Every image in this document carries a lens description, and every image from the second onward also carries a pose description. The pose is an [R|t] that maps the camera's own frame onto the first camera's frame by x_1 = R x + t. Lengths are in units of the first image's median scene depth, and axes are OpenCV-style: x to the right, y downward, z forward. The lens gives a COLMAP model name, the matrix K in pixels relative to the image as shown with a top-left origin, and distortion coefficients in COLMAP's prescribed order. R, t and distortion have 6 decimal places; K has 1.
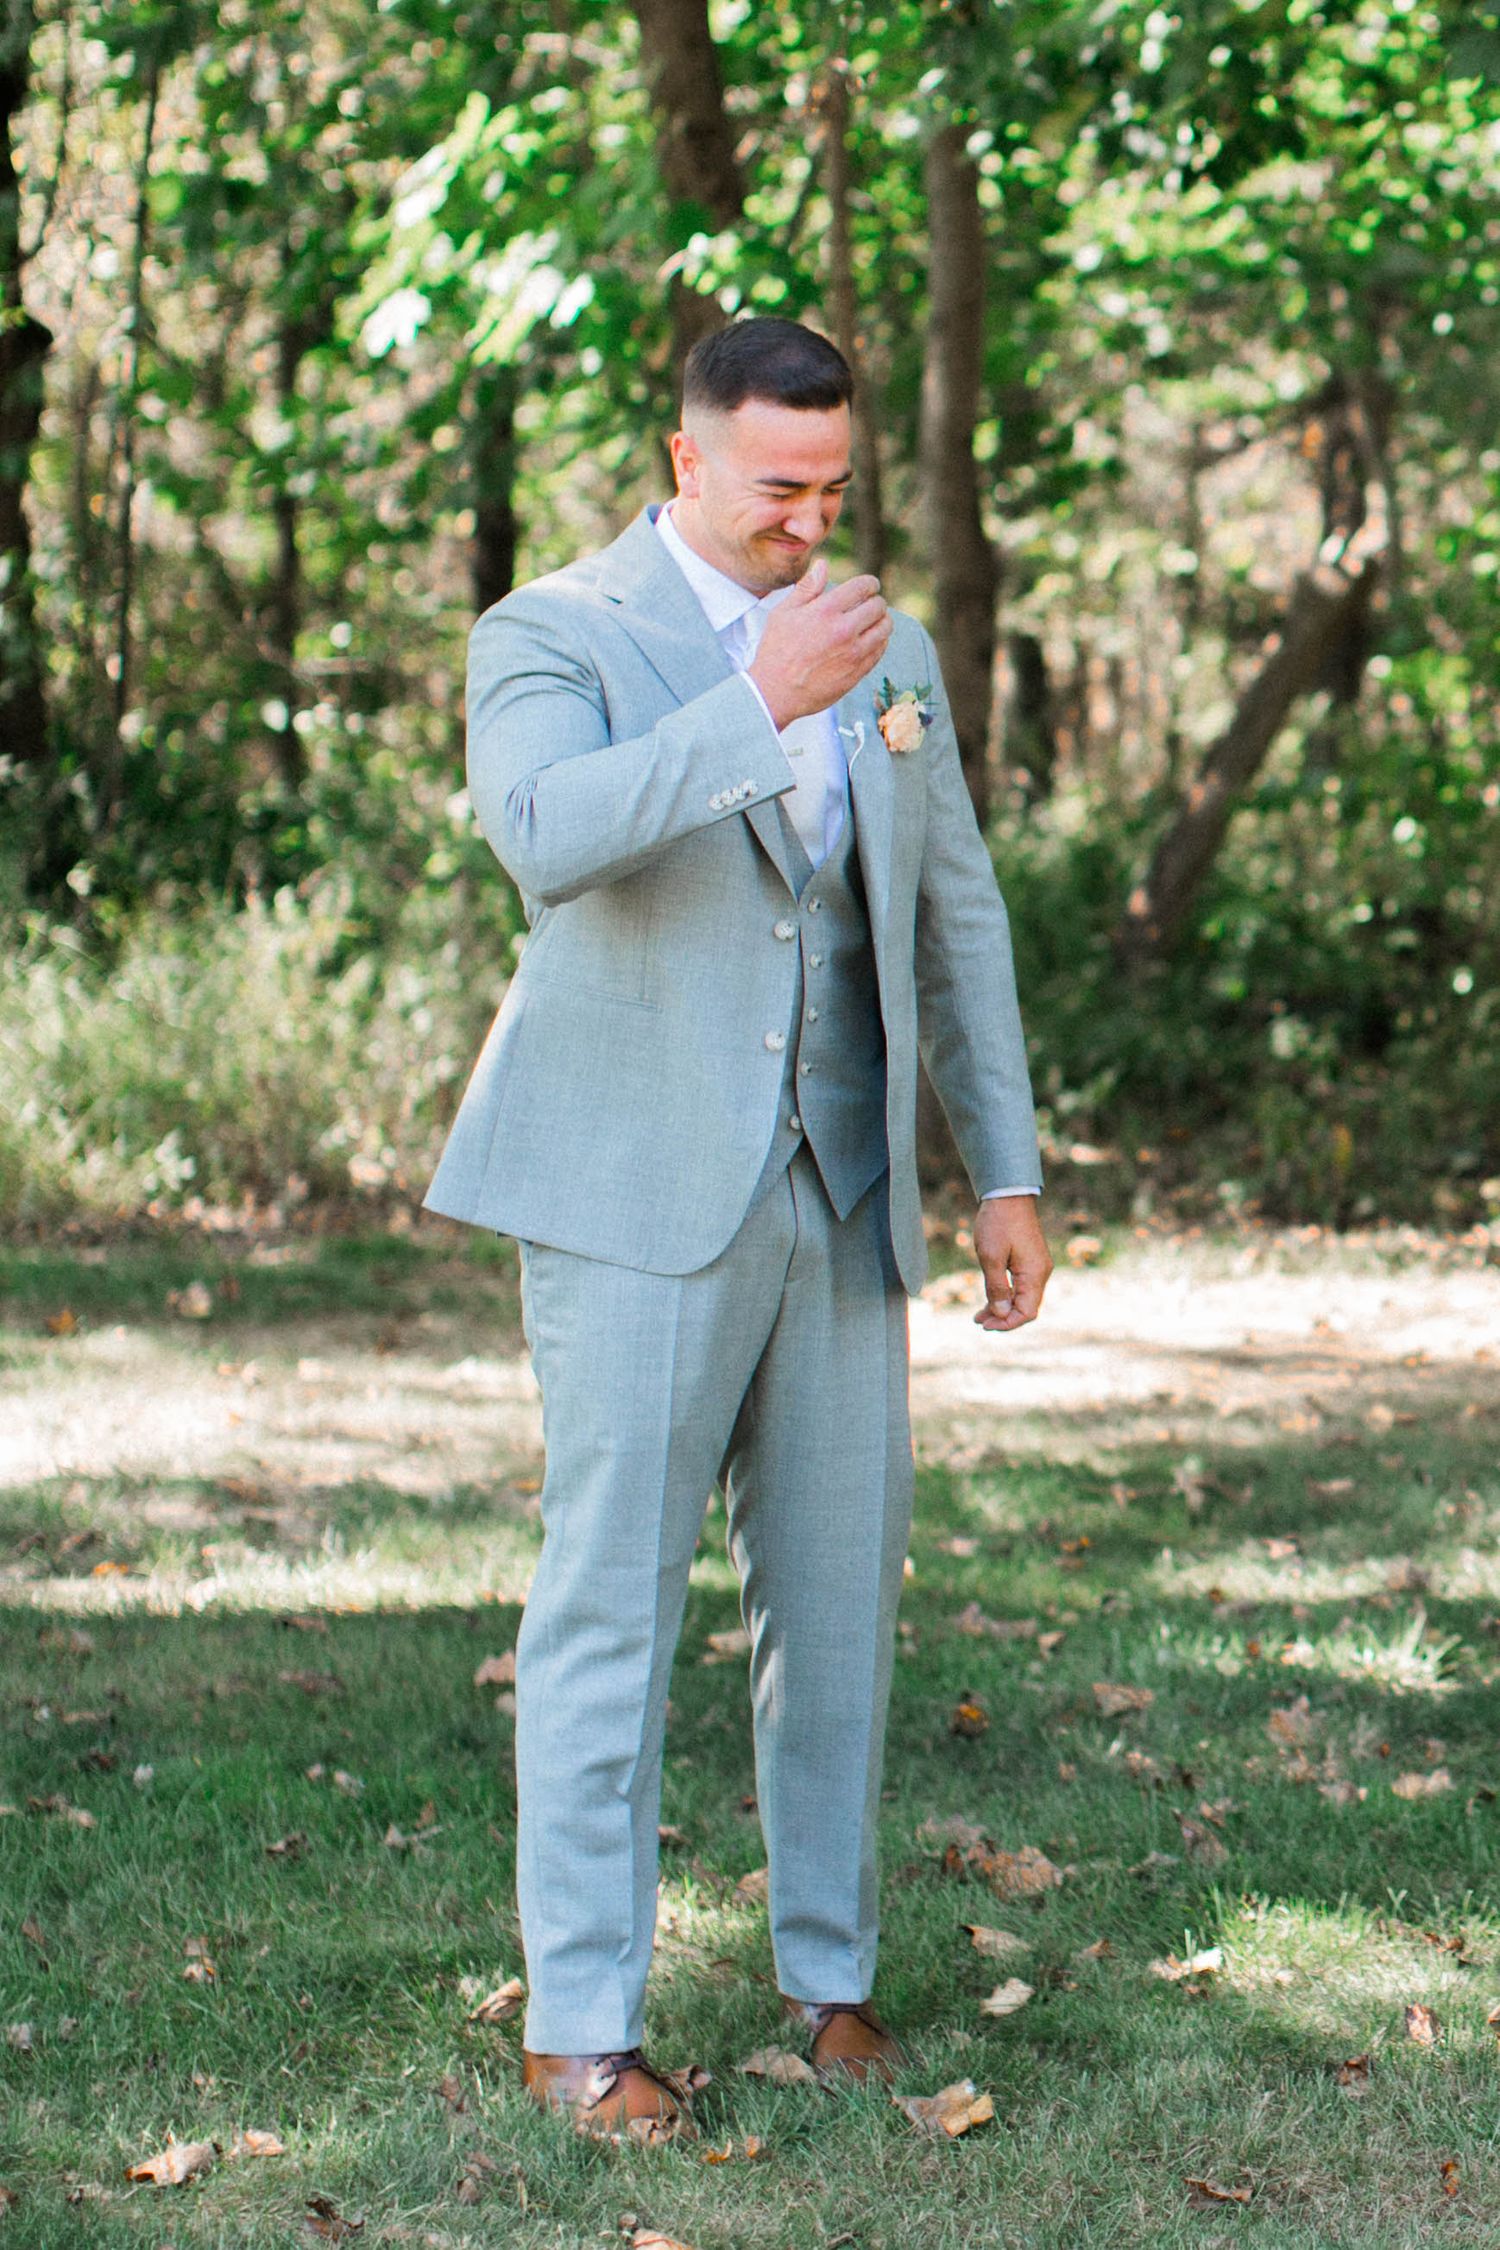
lens RADIAL K [[3463.5, 0, 751.7], [0, 3463.5, 1045.4], [0, 0, 1]] dist [-0.049118, 0.100103]
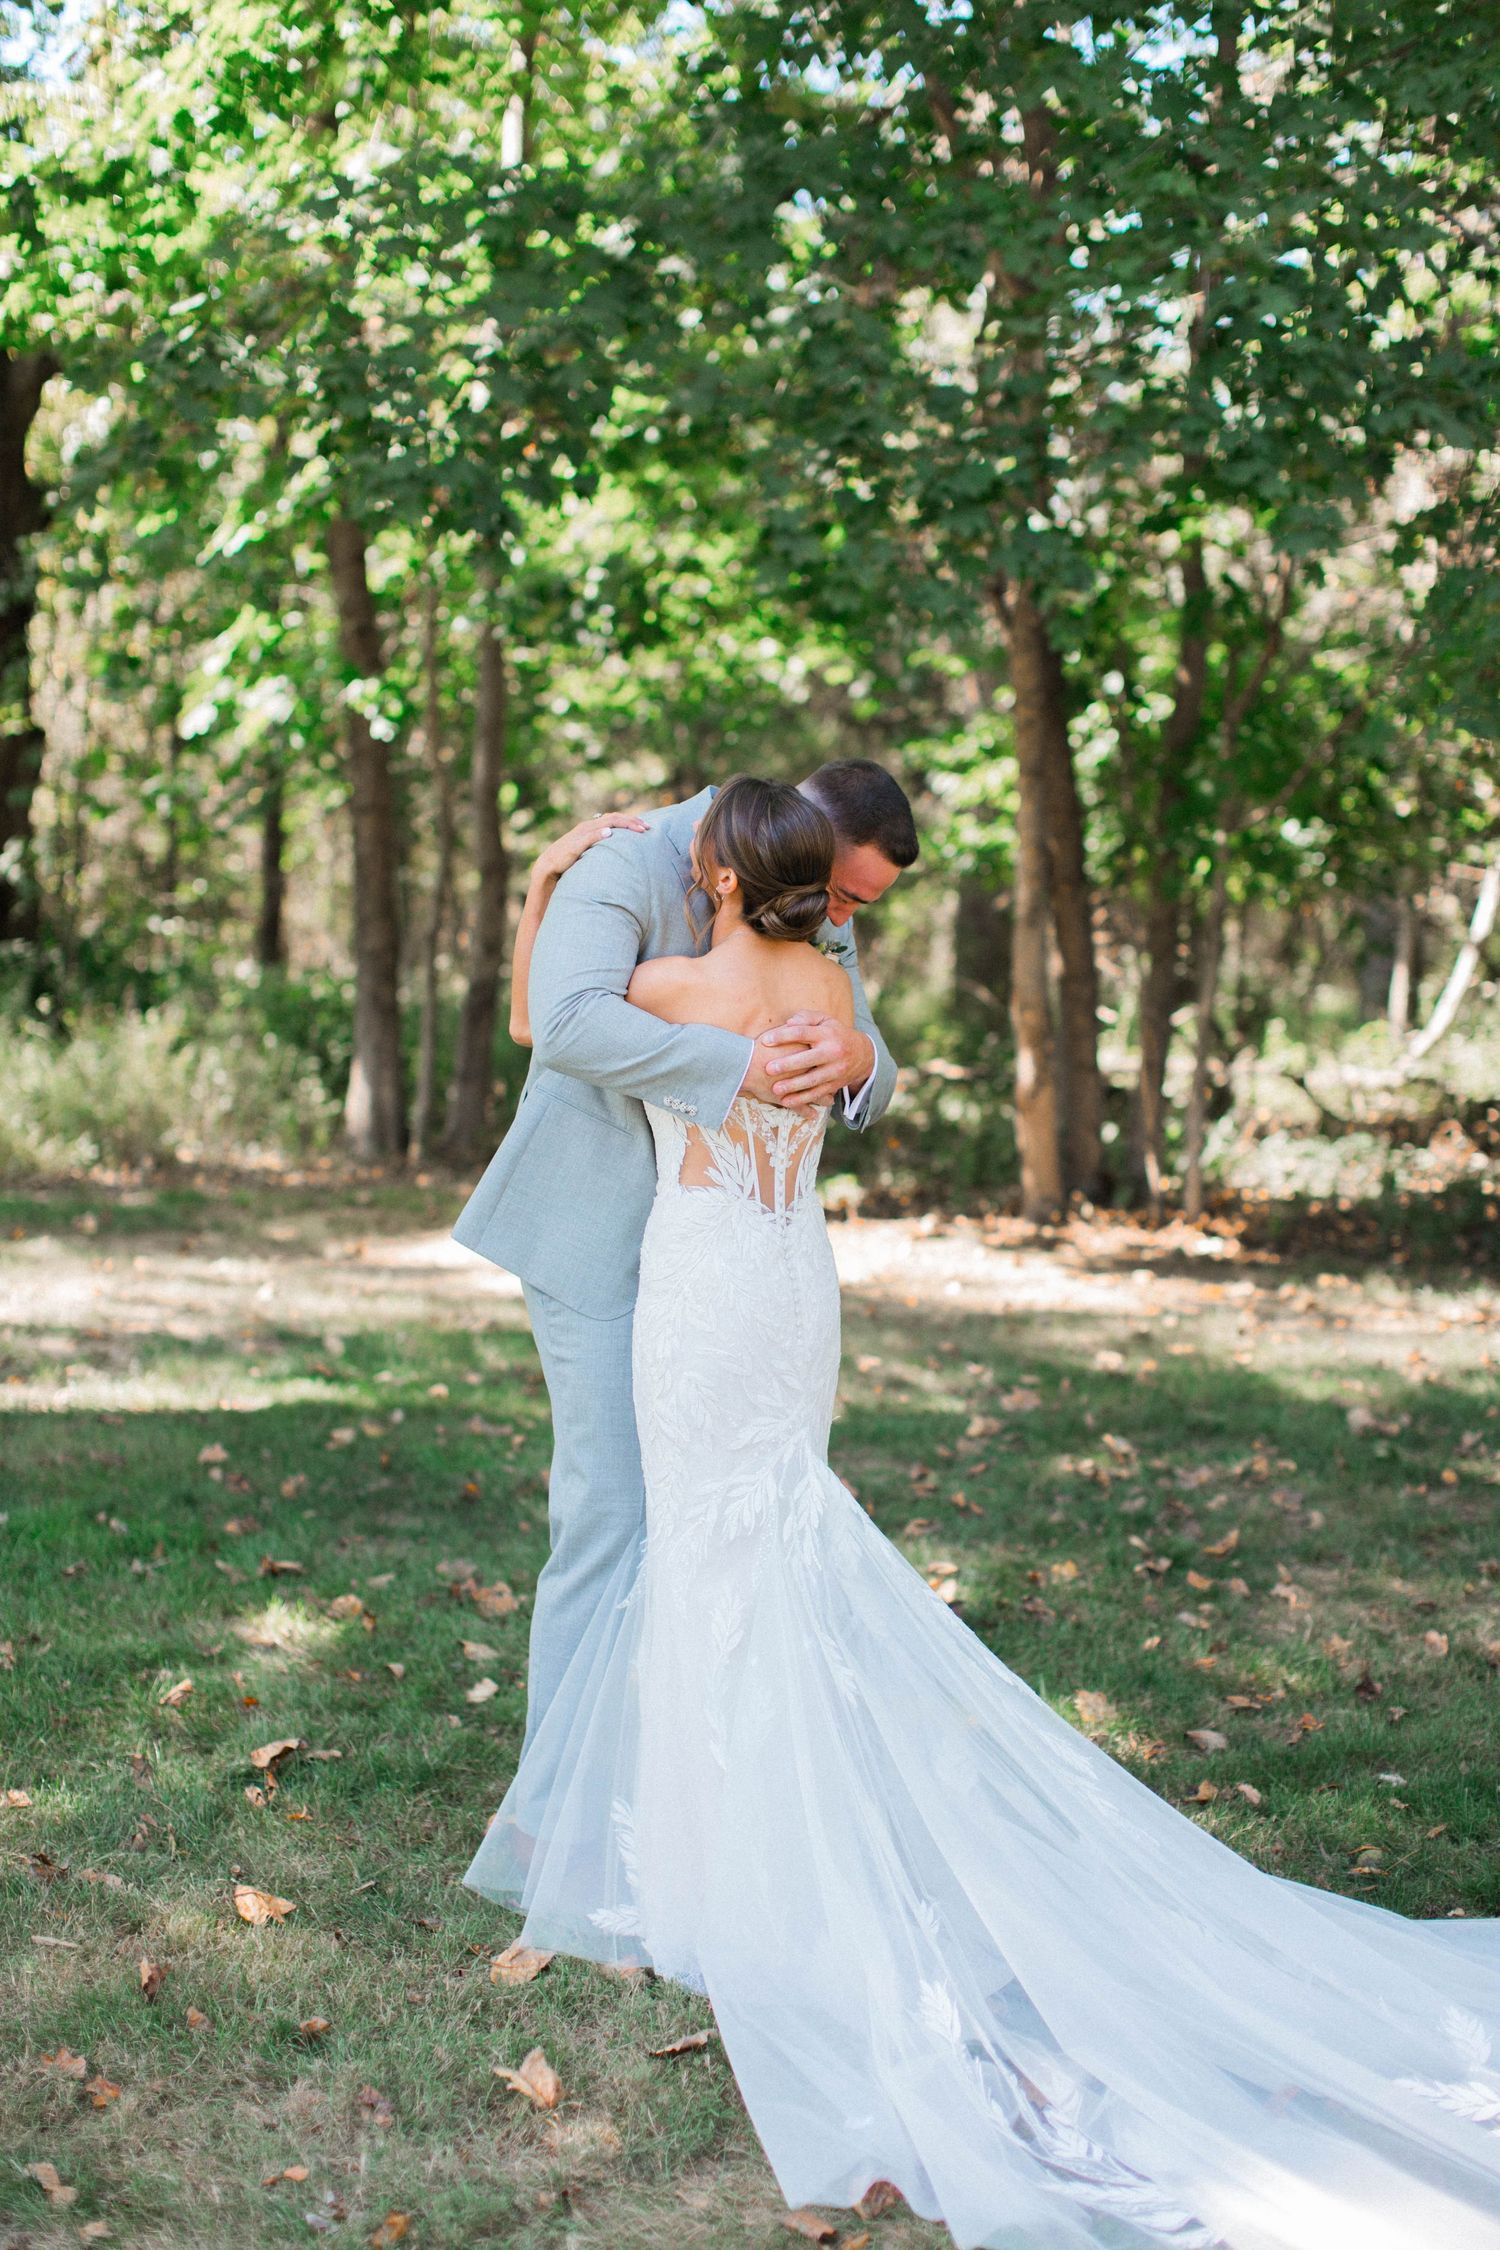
lens RADIAL K [[3463.5, 0, 751.7], [0, 3463.5, 1045.4], [0, 0, 1]] dist [-0.049118, 0.100103]
pose [[0.984210, 0.019525, 0.175923, -0.135300], [-0.009512, 0.998295, -0.057582, 0.080742], [-0.176747, 0.055000, 0.982718, -0.944839]]
